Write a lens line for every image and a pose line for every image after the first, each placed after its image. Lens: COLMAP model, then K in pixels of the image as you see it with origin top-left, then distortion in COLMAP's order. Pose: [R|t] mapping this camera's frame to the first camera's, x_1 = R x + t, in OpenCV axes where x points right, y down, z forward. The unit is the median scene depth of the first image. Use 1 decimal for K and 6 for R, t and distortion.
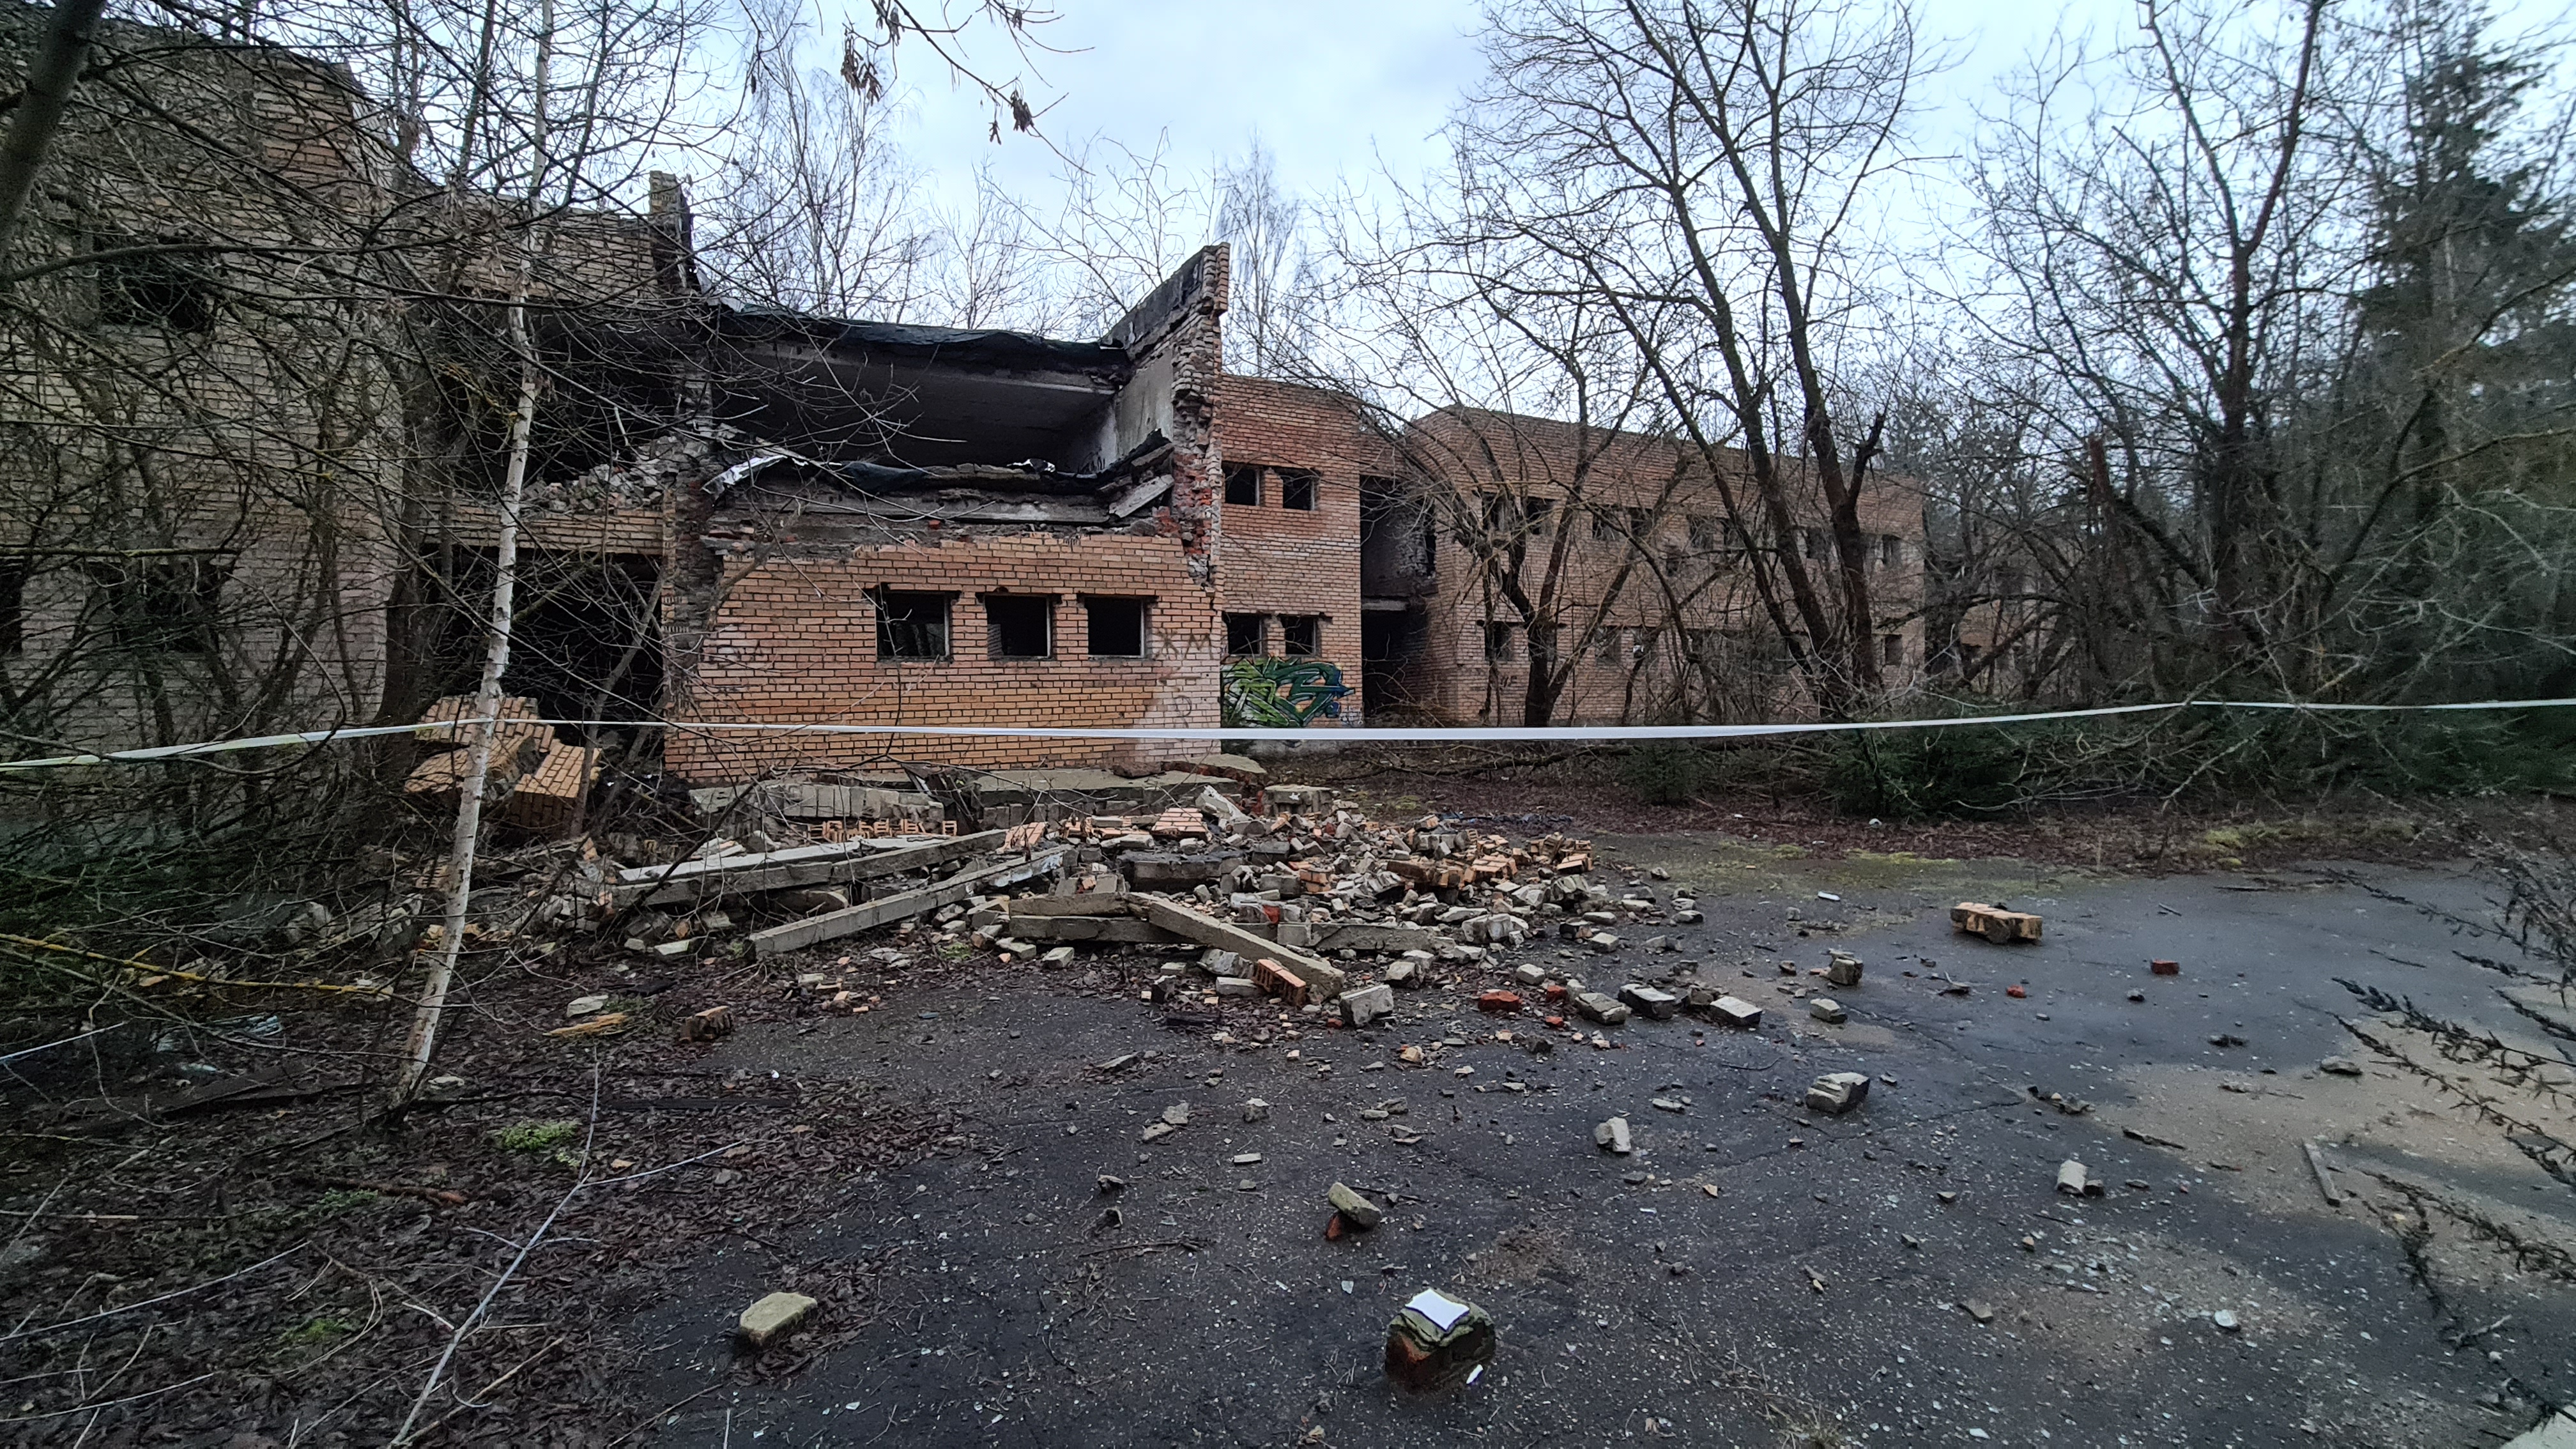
lens RADIAL K [[1050.9, 0, 1284.7], [0, 1050.9, 725.7], [0, 0, 1]] dist [0.000713, 0.000025]
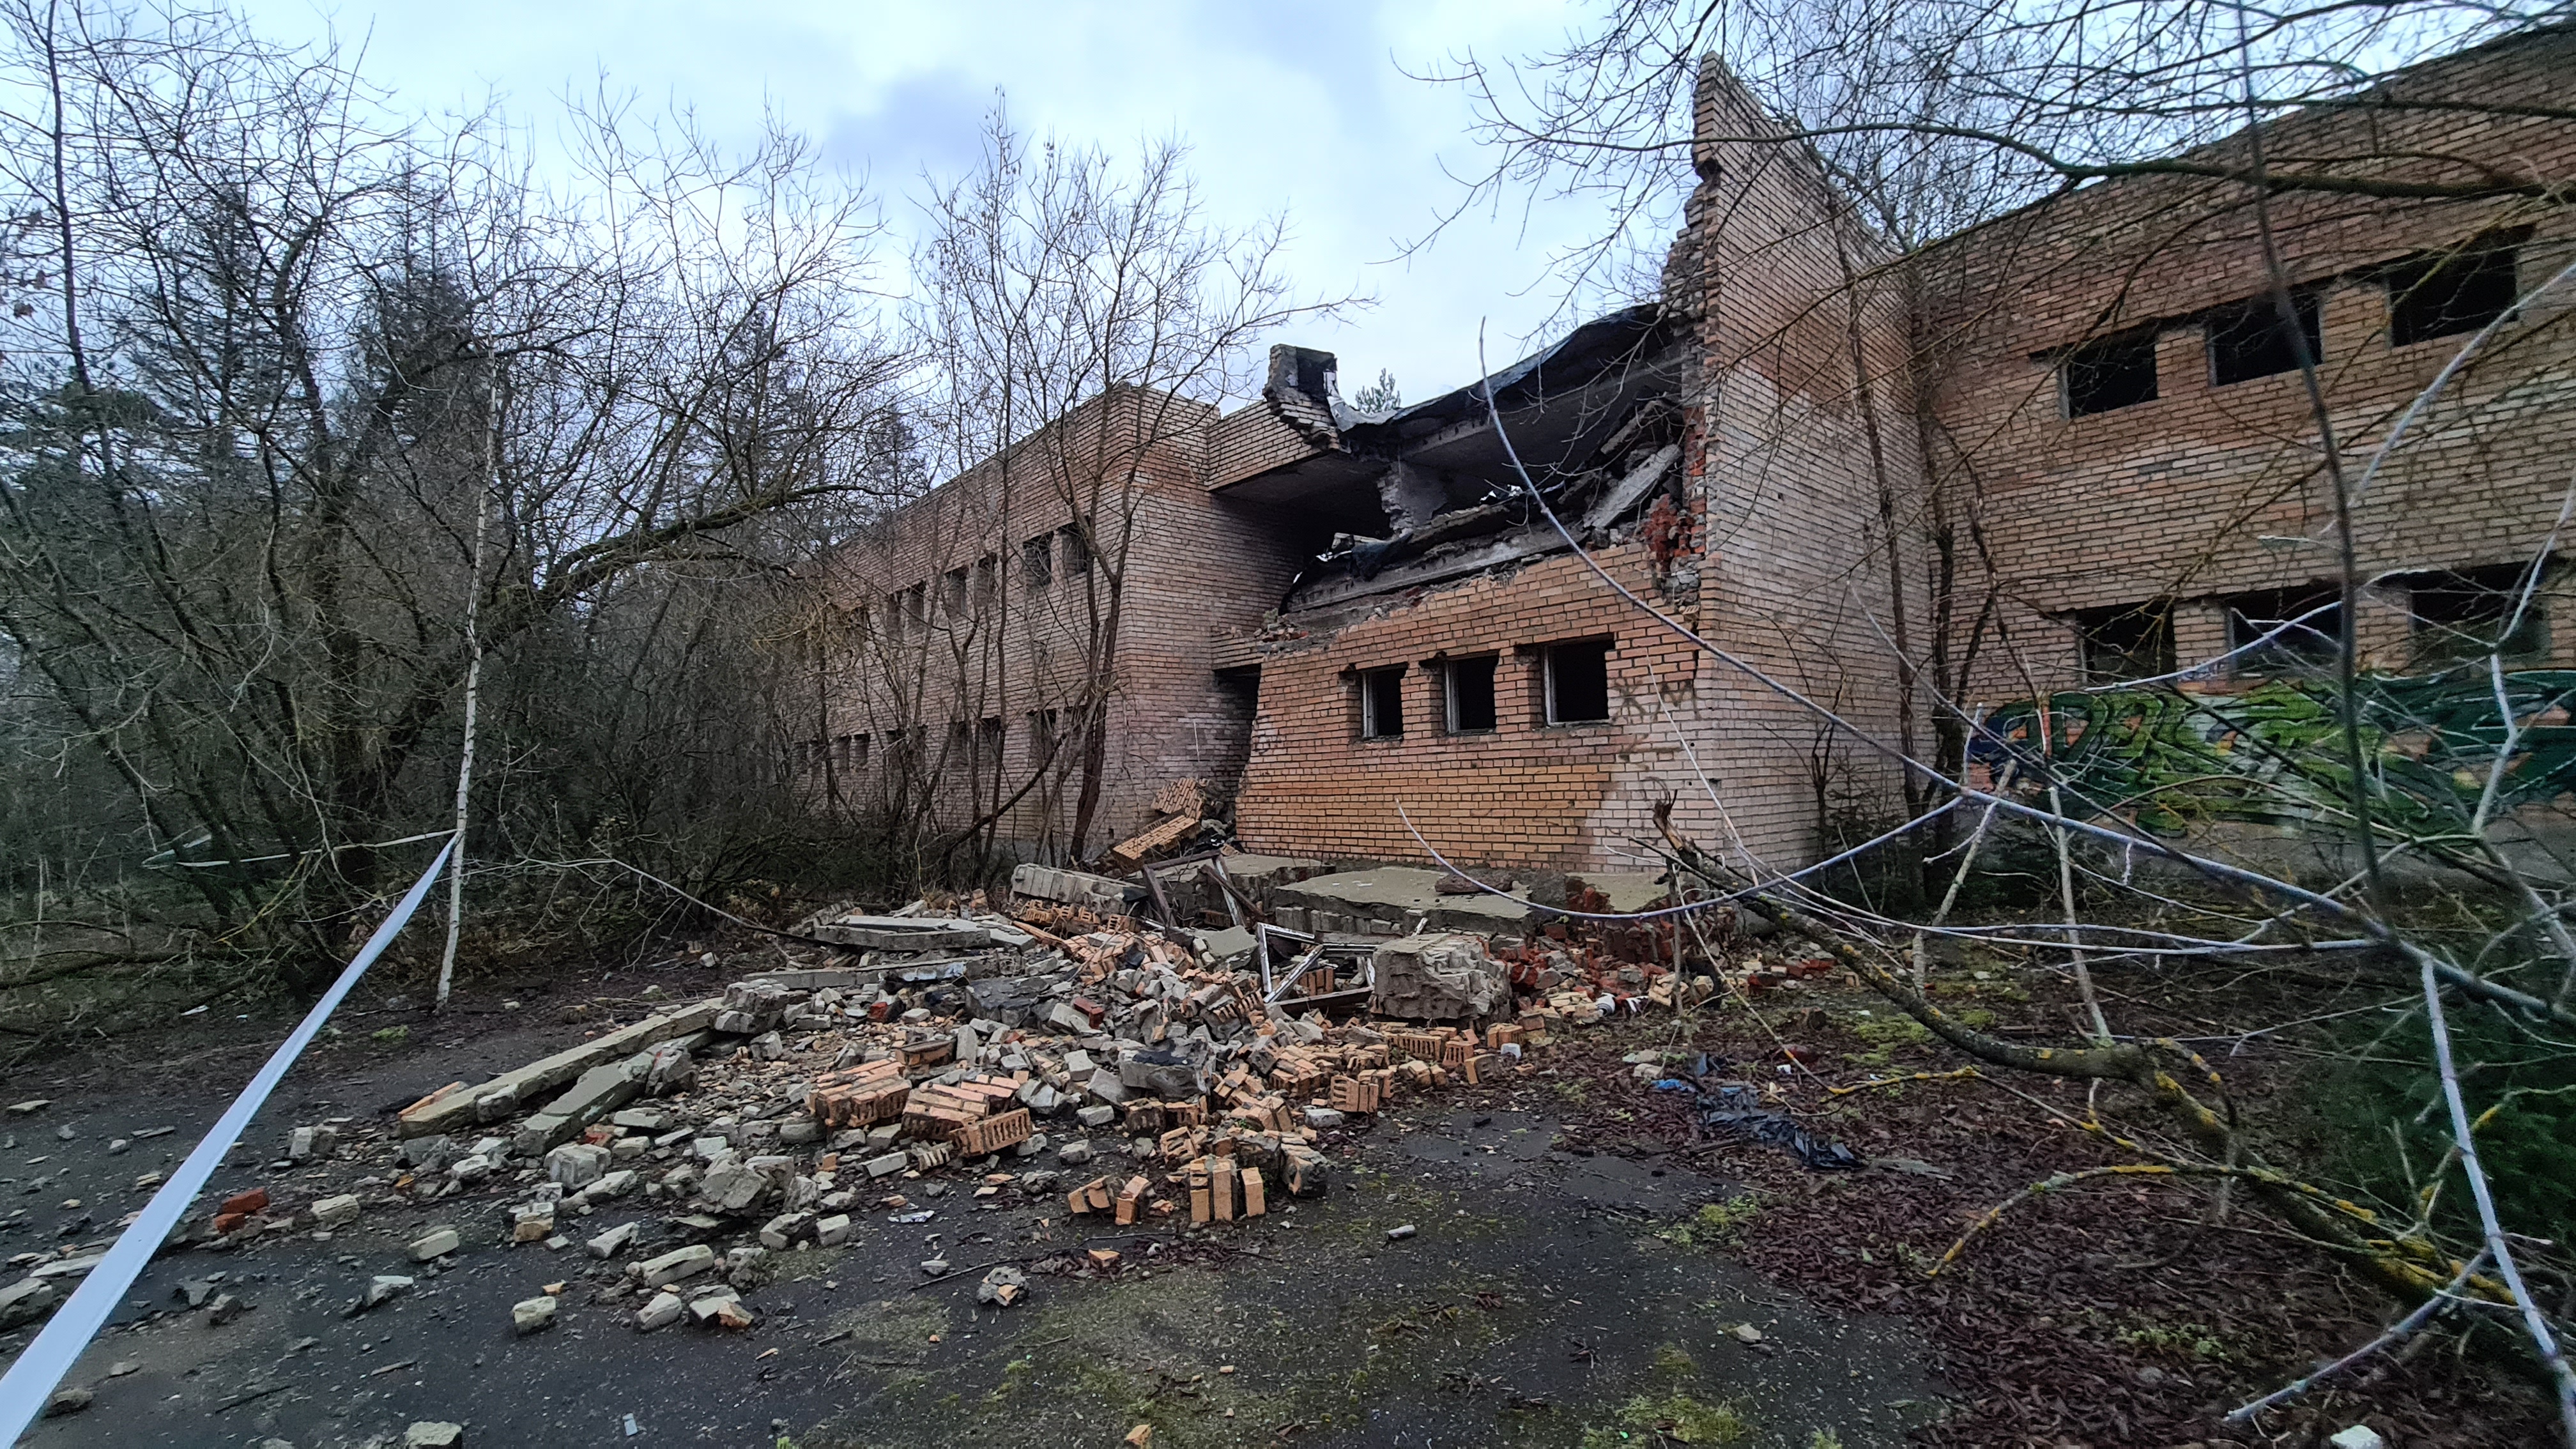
lens RADIAL K [[1050.9, 0, 1285.7], [0, 1050.9, 732.6], [0, 0, 1]] dist [0.000713, 0.000025]
pose [[0.246131, -0.027603, -0.968843, 0.502851], [0.002913, 0.999611, -0.027740, -0.040391], [0.969232, 0.004005, 0.246116, 0.636617]]
